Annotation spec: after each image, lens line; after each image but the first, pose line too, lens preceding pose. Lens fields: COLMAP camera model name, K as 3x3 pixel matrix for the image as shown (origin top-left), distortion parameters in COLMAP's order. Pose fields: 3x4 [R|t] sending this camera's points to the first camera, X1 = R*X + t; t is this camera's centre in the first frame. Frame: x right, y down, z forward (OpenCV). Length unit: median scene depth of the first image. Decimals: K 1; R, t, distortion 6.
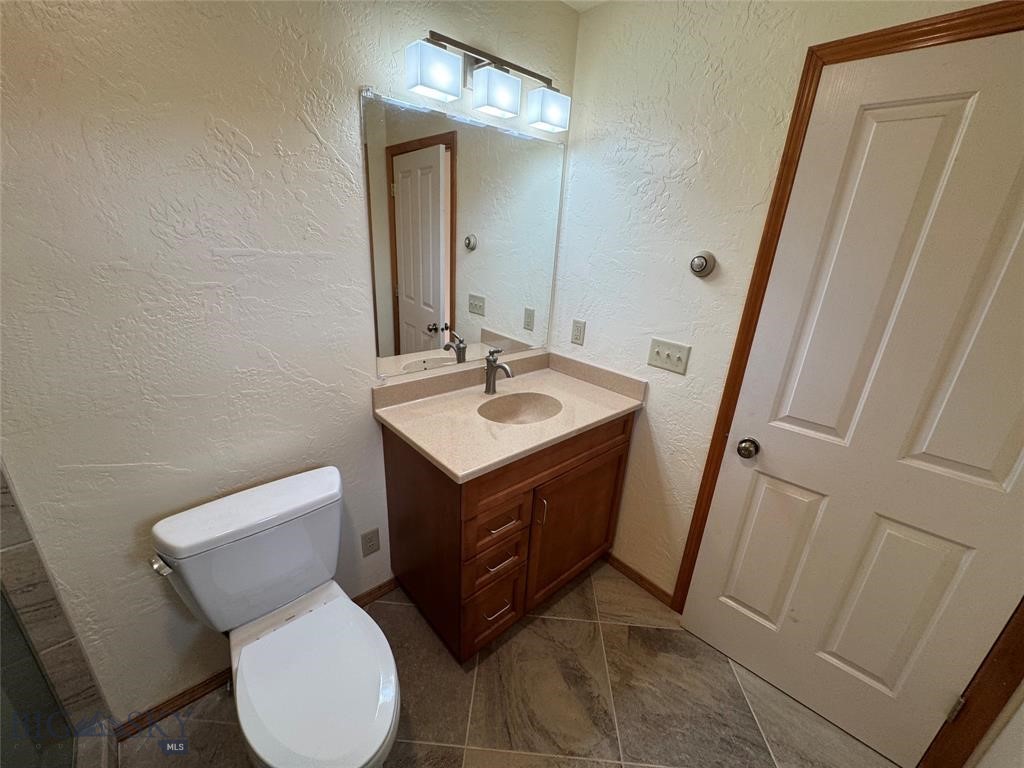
lens RADIAL K [[409.4, 0, 512.0], [0, 409.4, 384.0], [0, 0, 1]] dist [-0.000364, -0.000066]
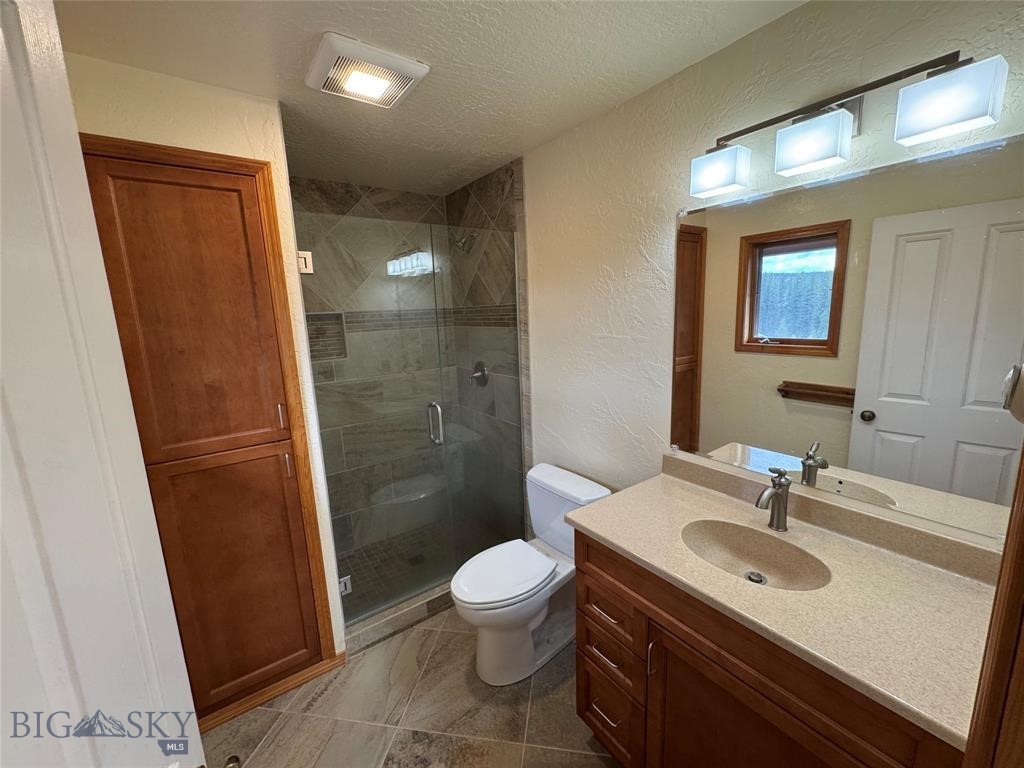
lens RADIAL K [[409.4, 0, 512.0], [0, 409.4, 384.0], [0, 0, 1]] dist [-0.000364, -0.000066]
pose [[-0.109074, 0.127401, -0.985836, 0.776035], [-0.313345, 0.936783, 0.155731, -0.208417], [0.943354, 0.325893, -0.062259, 0.602942]]
